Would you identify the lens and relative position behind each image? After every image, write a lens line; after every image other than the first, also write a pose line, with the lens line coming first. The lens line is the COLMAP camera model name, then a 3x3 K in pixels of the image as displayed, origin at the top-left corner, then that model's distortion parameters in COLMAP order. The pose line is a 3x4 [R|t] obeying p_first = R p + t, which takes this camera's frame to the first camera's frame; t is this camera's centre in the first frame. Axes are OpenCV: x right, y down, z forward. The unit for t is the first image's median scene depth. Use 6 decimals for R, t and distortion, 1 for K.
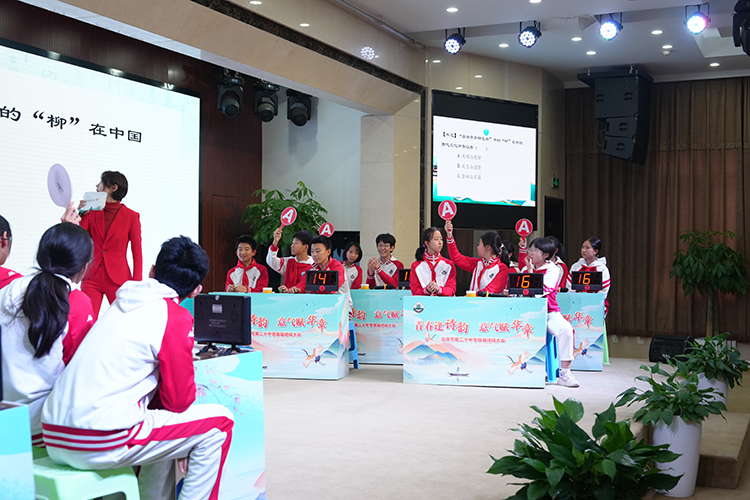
lens RADIAL K [[978.6, 0, 375.6], [0, 978.6, 253.8], [0, 0, 1]] dist [0.053230, 0.000000]
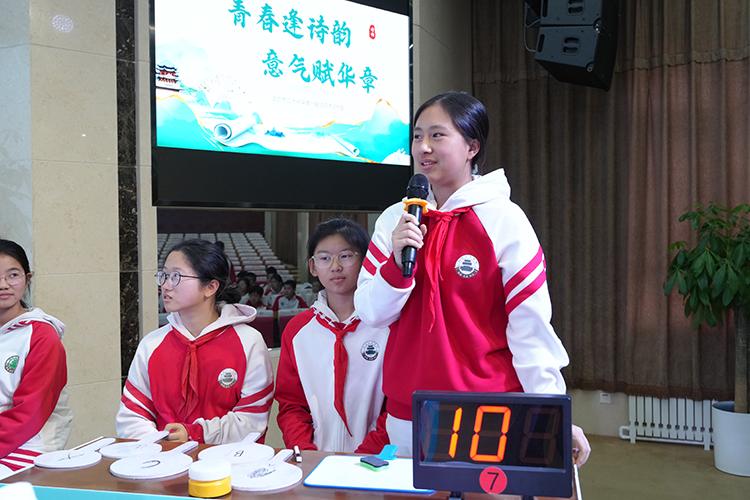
lens RADIAL K [[722.7, 0, 375.0], [0, 722.7, 247.2], [0, 0, 1]] dist [0.041127, 0.000000]
pose [[0.999619, -0.020670, 0.018288, 0.130159], [0.020477, 0.999734, 0.010651, -0.008514], [-0.018504, -0.010273, 0.999776, 0.585790]]
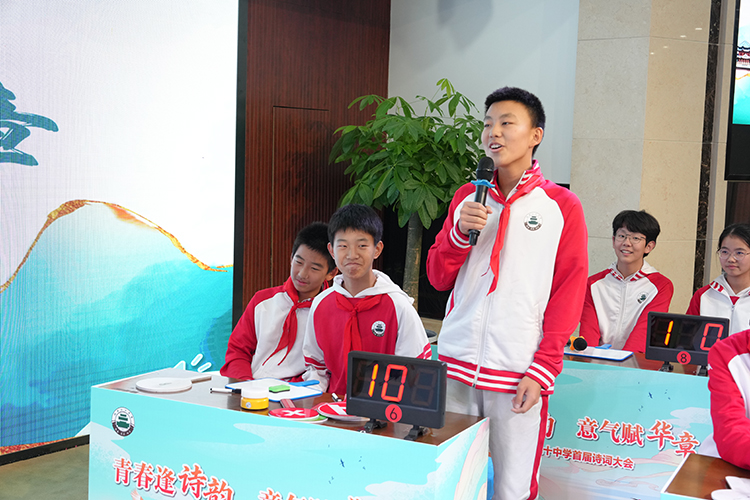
lens RADIAL K [[978.6, 0, 374.6], [0, 978.6, 247.8], [0, 0, 1]] dist [0.053230, 0.000000]
pose [[0.978361, 0.044456, -0.202075, -0.009540], [-0.024902, 0.994845, 0.098300, -0.032002], [0.205403, -0.091141, 0.974424, 0.434341]]
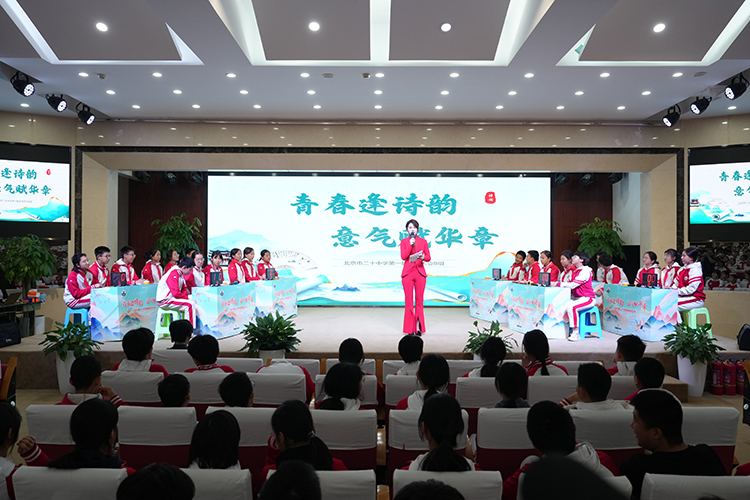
lens RADIAL K [[550.2, 0, 373.3], [0, 550.2, 250.0], [0, 0, 1]] dist [0.006430, 0.001303]
pose [[0.423646, -0.012880, -0.905736, 0.527180], [-0.000793, 0.999893, -0.014590, -0.001767], [0.905827, 0.006899, 0.423591, 0.192692]]
